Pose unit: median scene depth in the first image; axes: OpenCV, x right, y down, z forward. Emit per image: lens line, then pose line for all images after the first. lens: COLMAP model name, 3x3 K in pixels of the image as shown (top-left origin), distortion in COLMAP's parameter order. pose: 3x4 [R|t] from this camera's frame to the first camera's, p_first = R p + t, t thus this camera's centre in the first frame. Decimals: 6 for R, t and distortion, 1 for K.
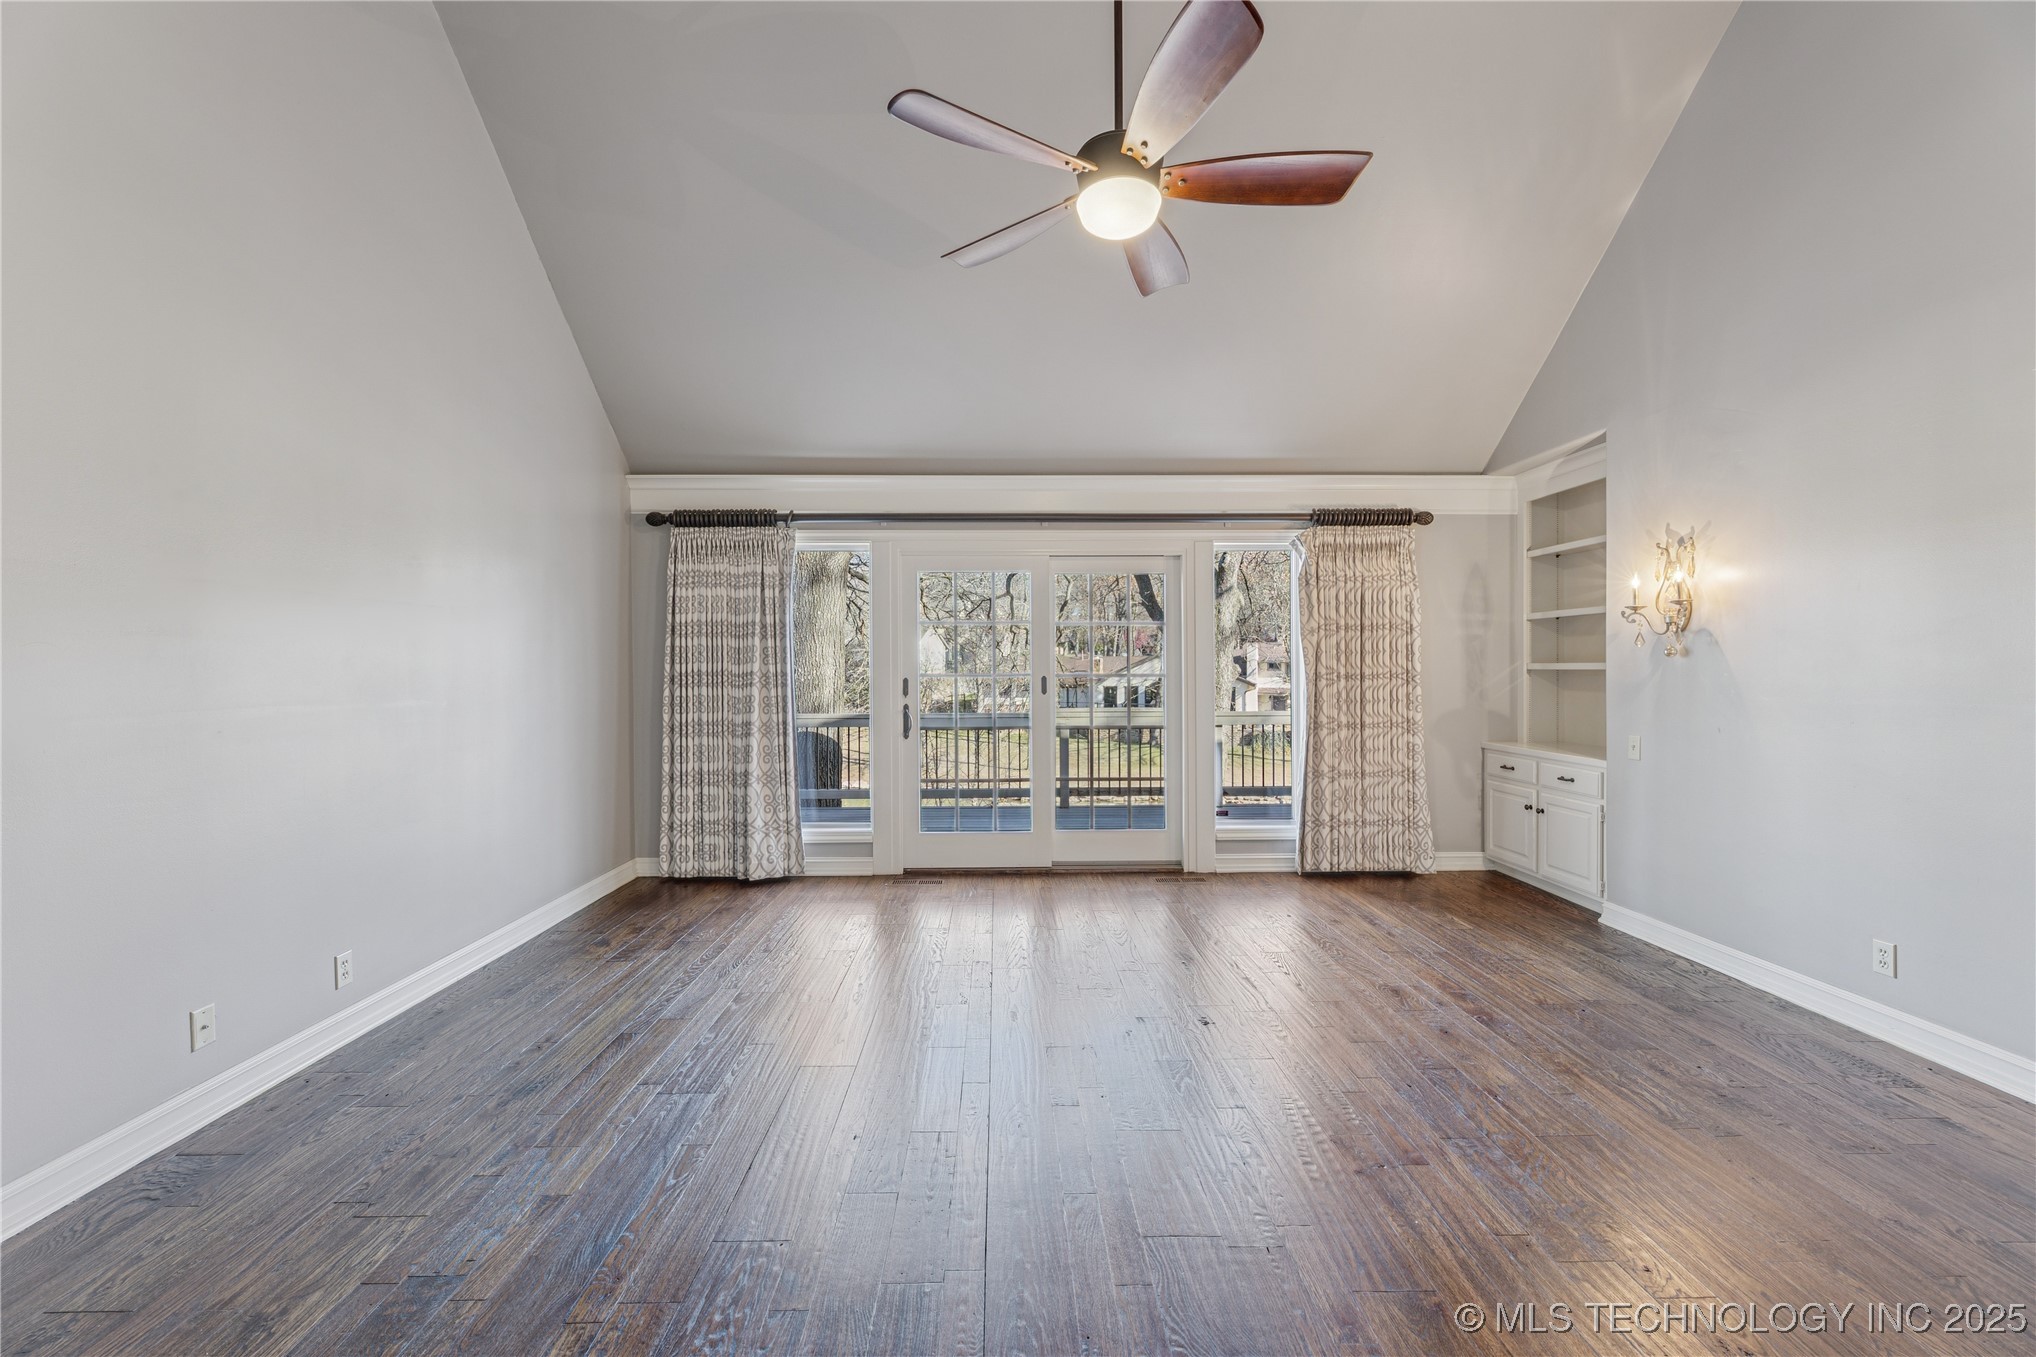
lens RADIAL K [[830.3, 0, 1015.9], [0, 830.3, 685.4], [0, 0, 1]] dist [-0.001676, 0.000210]
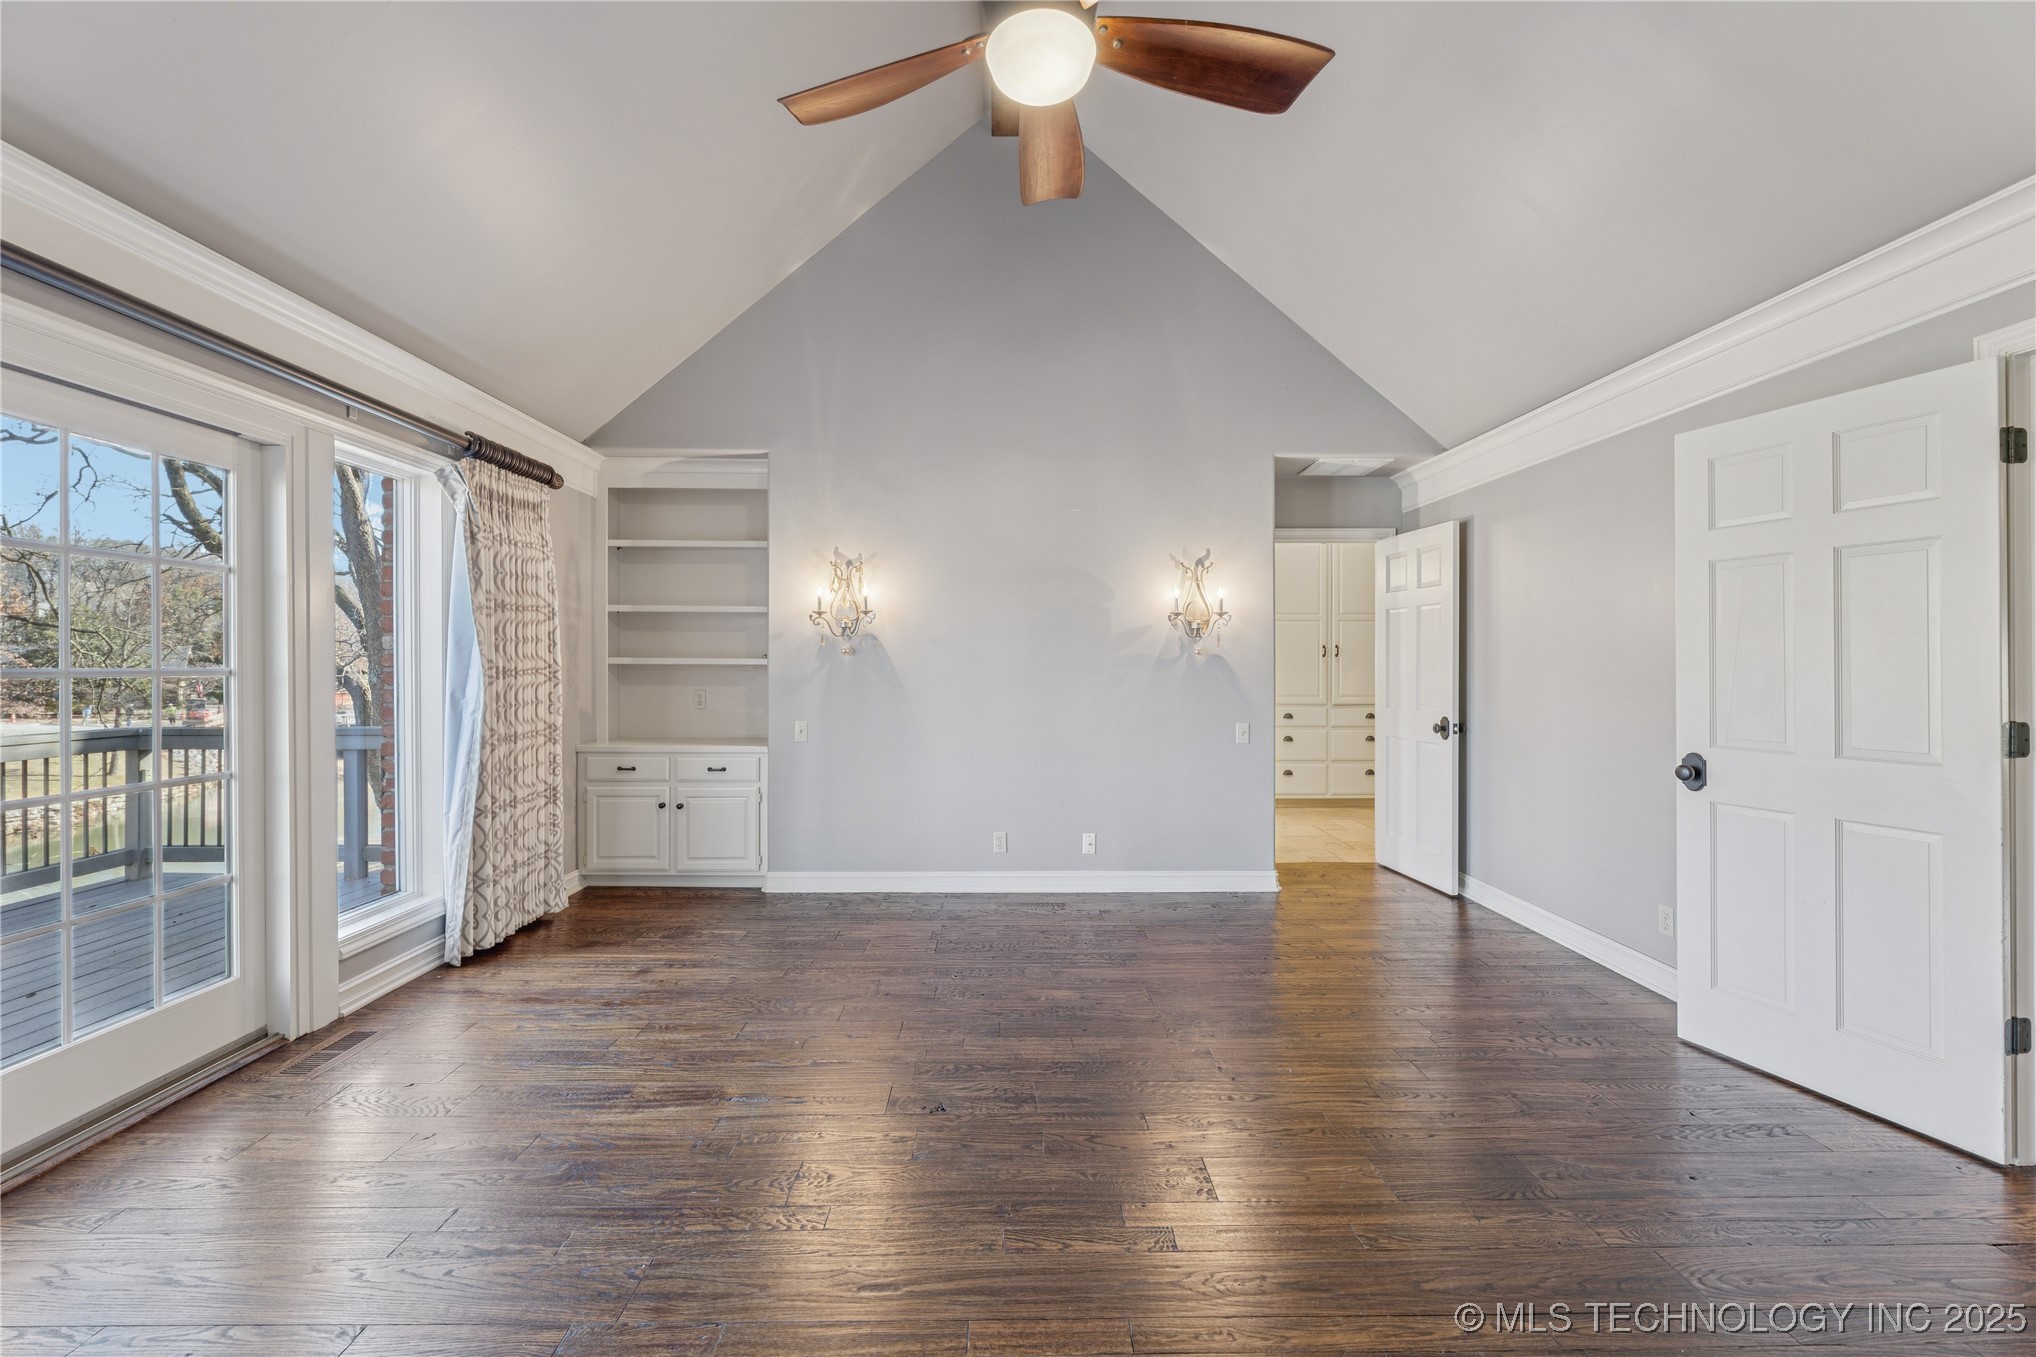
lens RADIAL K [[830.3, 0, 1015.8], [0, 830.3, 662.8], [0, 0, 1]] dist [-0.001676, 0.000210]
pose [[0.009603, 0.008253, 0.999920, -0.378701], [0.016482, 0.999829, -0.008411, -0.006423], [-0.999818, 0.016562, 0.009465, 0.612674]]
